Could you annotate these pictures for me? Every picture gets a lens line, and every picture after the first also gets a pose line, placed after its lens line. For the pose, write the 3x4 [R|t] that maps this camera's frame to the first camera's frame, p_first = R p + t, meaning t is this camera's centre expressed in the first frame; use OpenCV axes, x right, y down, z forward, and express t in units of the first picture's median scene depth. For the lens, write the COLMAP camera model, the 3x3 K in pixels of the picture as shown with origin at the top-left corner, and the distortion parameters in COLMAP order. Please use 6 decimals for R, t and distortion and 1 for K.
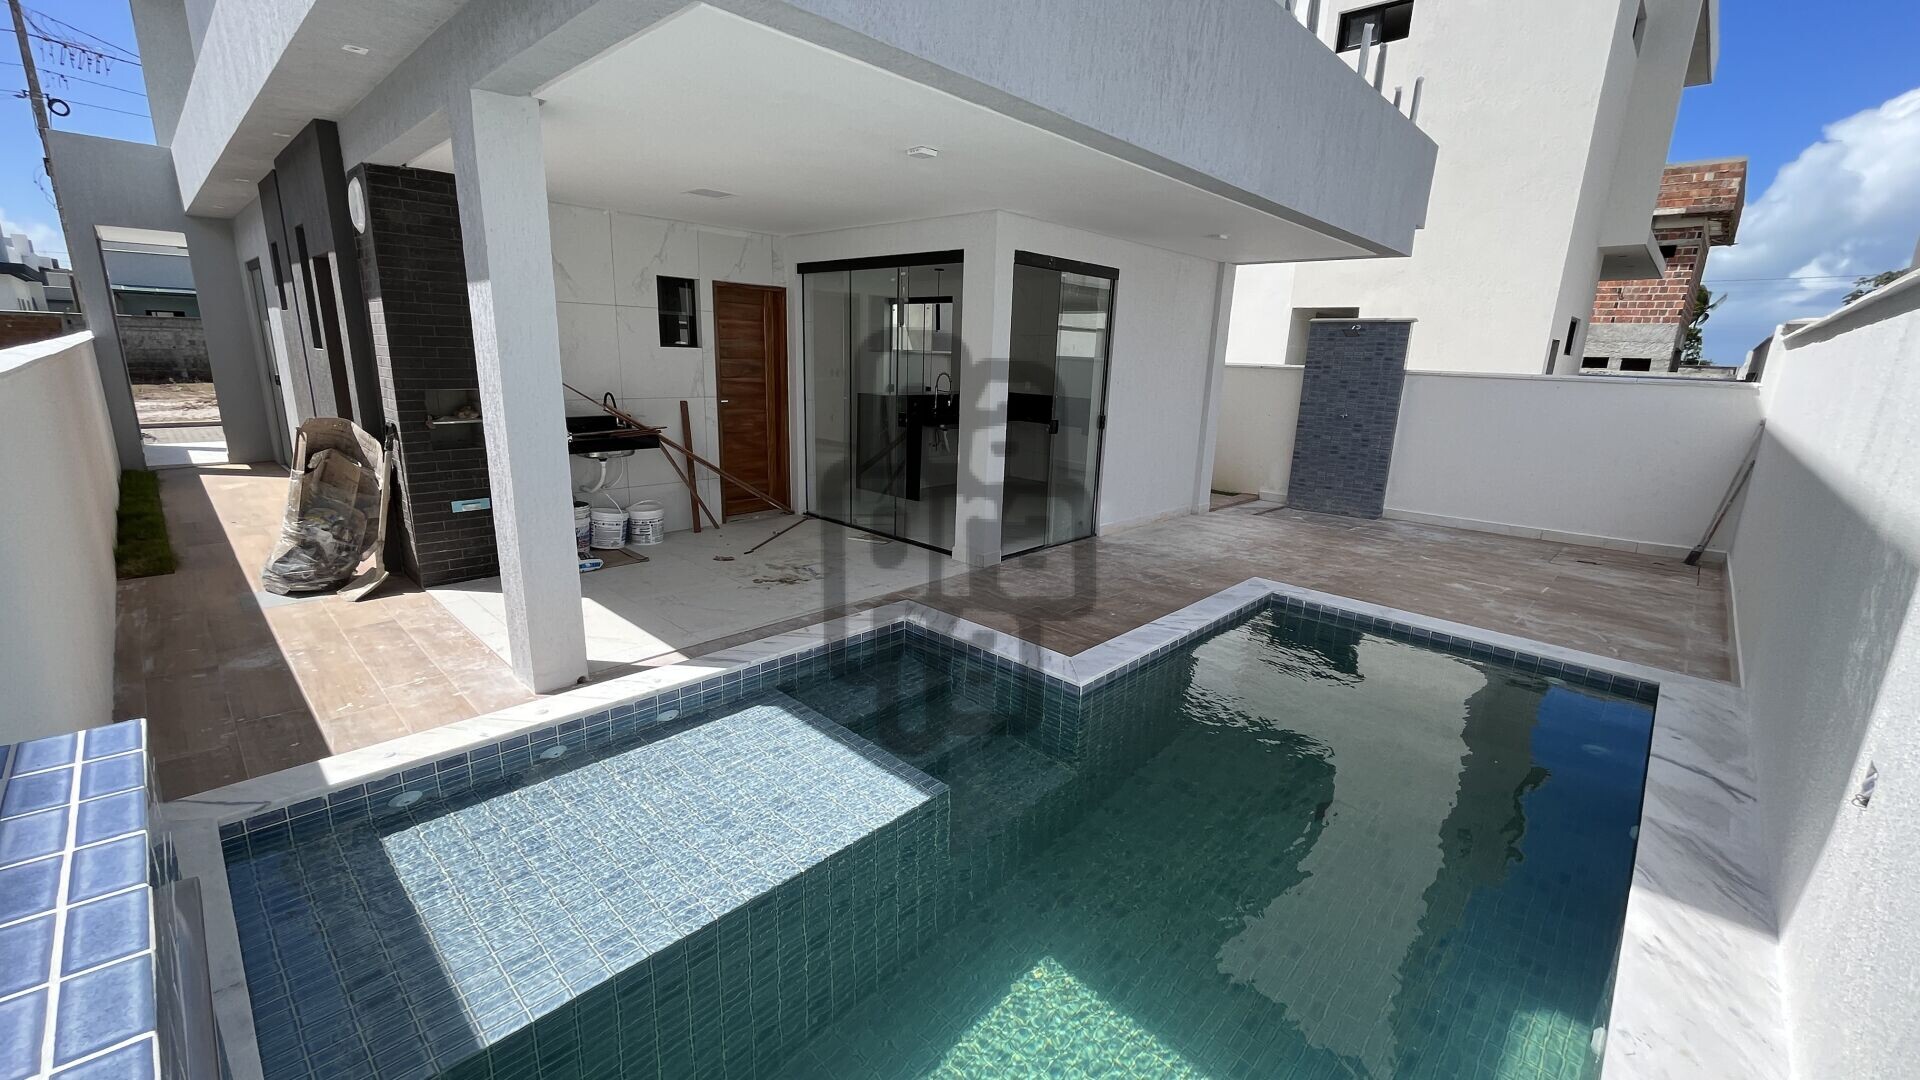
lens RADIAL K [[770.9, 0, 958.6], [0, 770.9, 539.7], [0, 0, 1]] dist [0.002144, 0.000334]
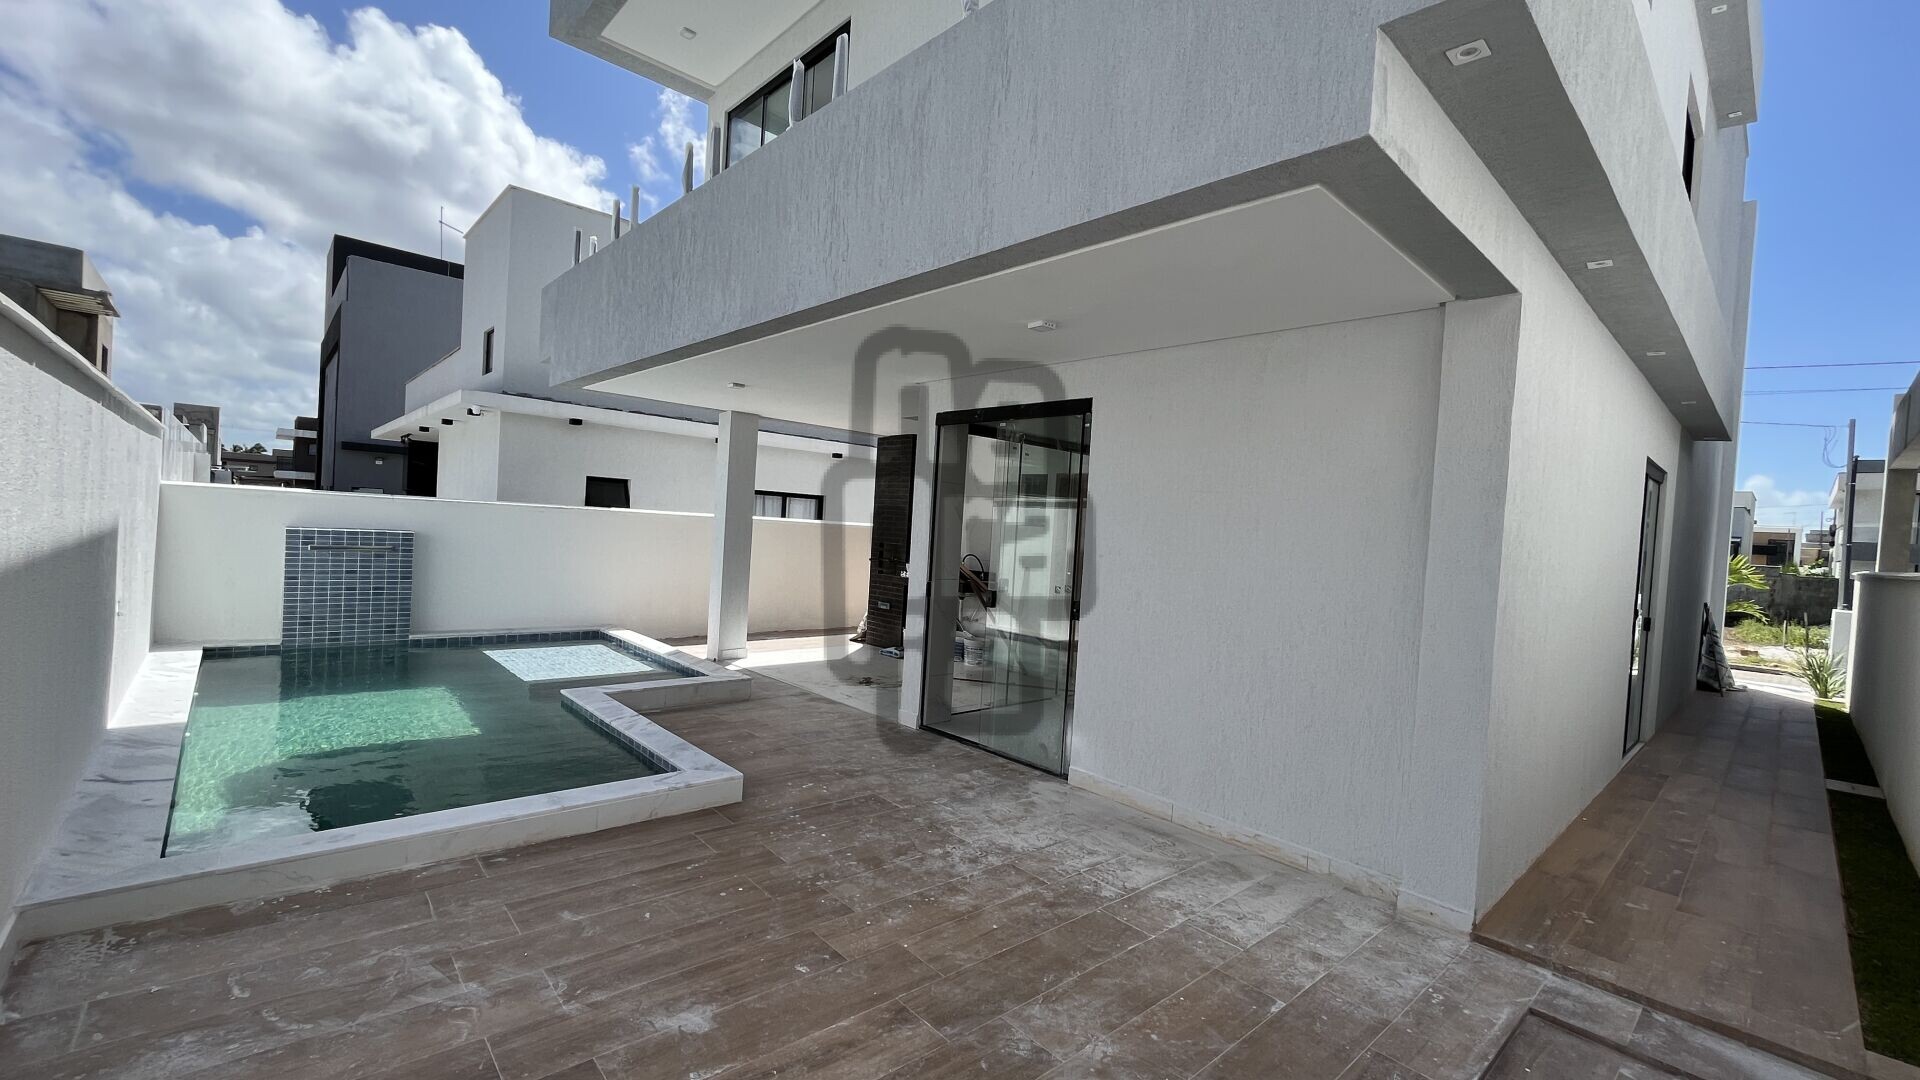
lens RADIAL K [[770.9, 0, 956.4], [0, 770.9, 543.7], [0, 0, 1]] dist [0.002144, 0.000334]
pose [[-0.057559, -0.016887, -0.998199, 1.173098], [-0.293004, 0.956111, 0.000720, -0.237270], [0.954377, 0.292518, -0.059980, 1.228434]]
